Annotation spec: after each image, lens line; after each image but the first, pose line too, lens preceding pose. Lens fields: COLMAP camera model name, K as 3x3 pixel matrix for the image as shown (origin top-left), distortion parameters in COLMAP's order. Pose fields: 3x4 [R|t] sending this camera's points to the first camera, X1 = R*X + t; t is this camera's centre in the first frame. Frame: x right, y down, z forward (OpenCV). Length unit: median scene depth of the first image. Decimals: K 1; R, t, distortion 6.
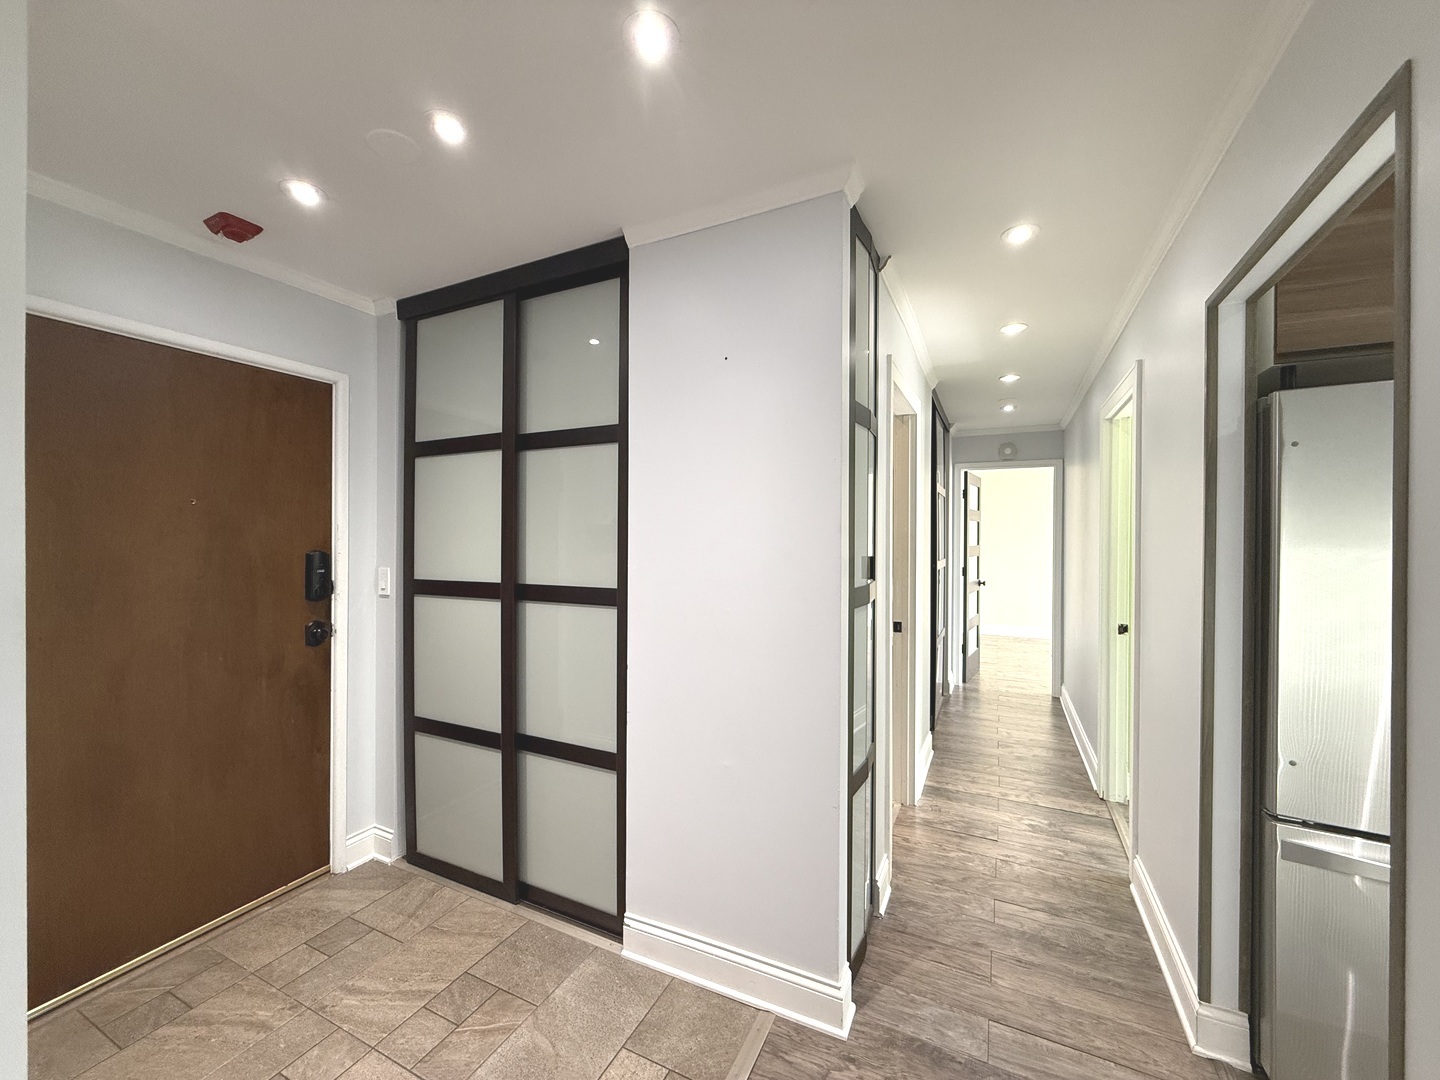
lens RADIAL K [[573.8, 0, 715.6], [0, 573.8, 539.2], [0, 0, 1]] dist [-0.000561, 0.000360]
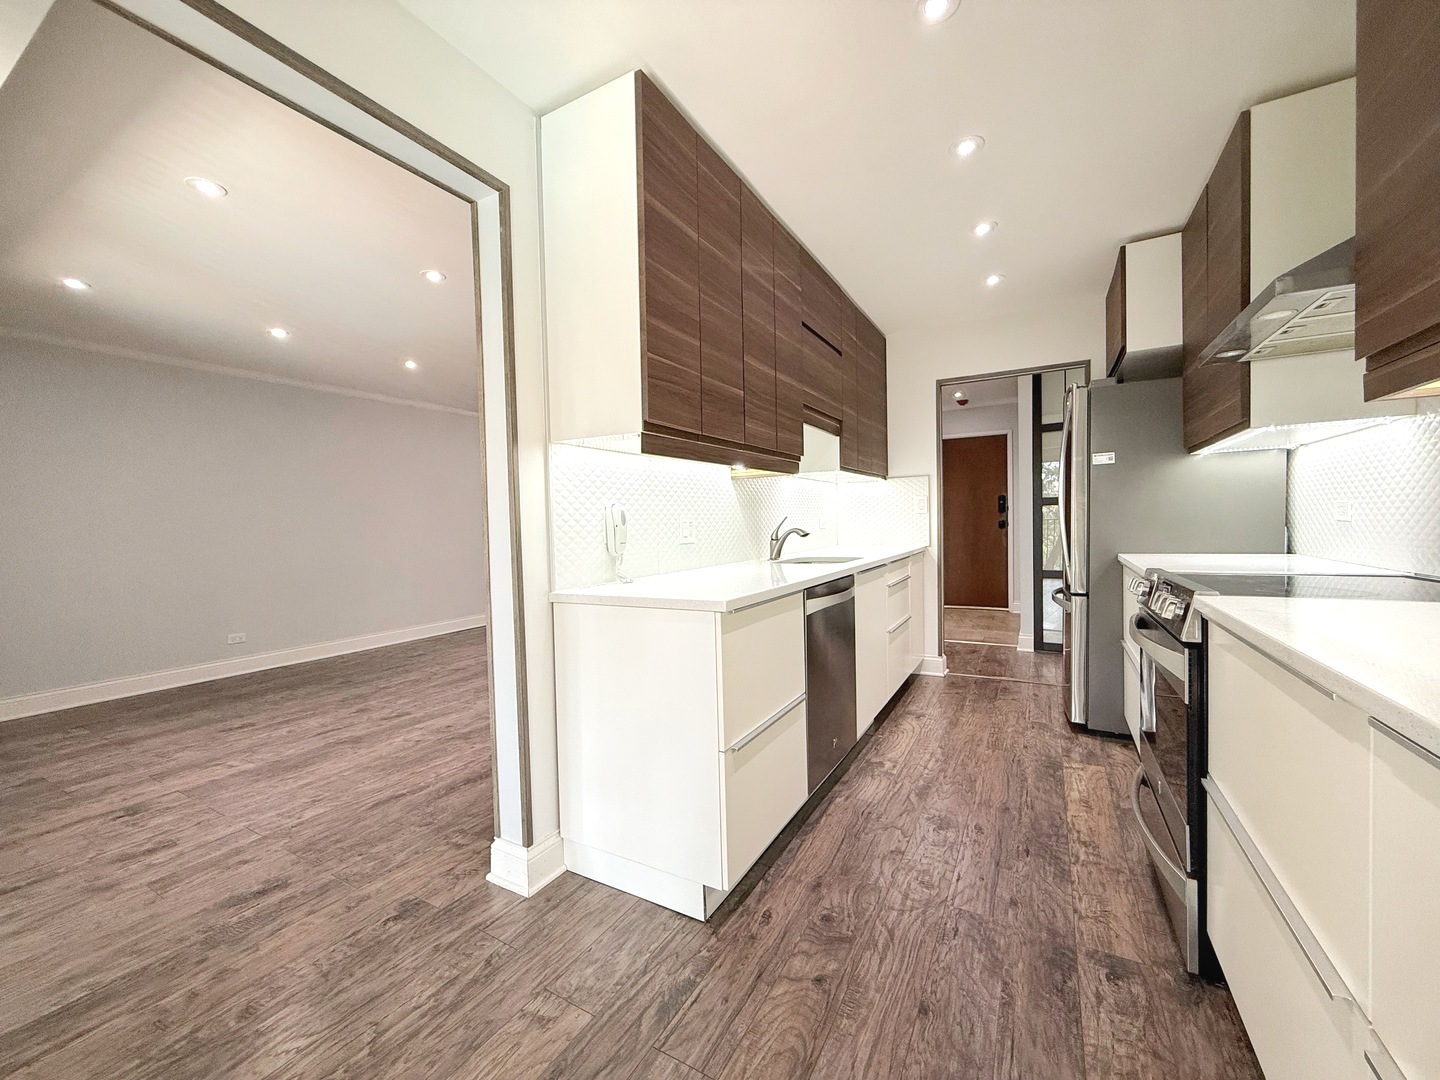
lens RADIAL K [[574.4, 0, 713.3], [0, 574.4, 539.5], [0, 0, 1]] dist [-0.001442, 0.000665]
pose [[-0.066090, 0.030223, -0.997356, 2.346751], [0.018491, 0.999407, 0.029060, 0.139018], [0.997642, -0.016521, -0.066610, -0.249481]]
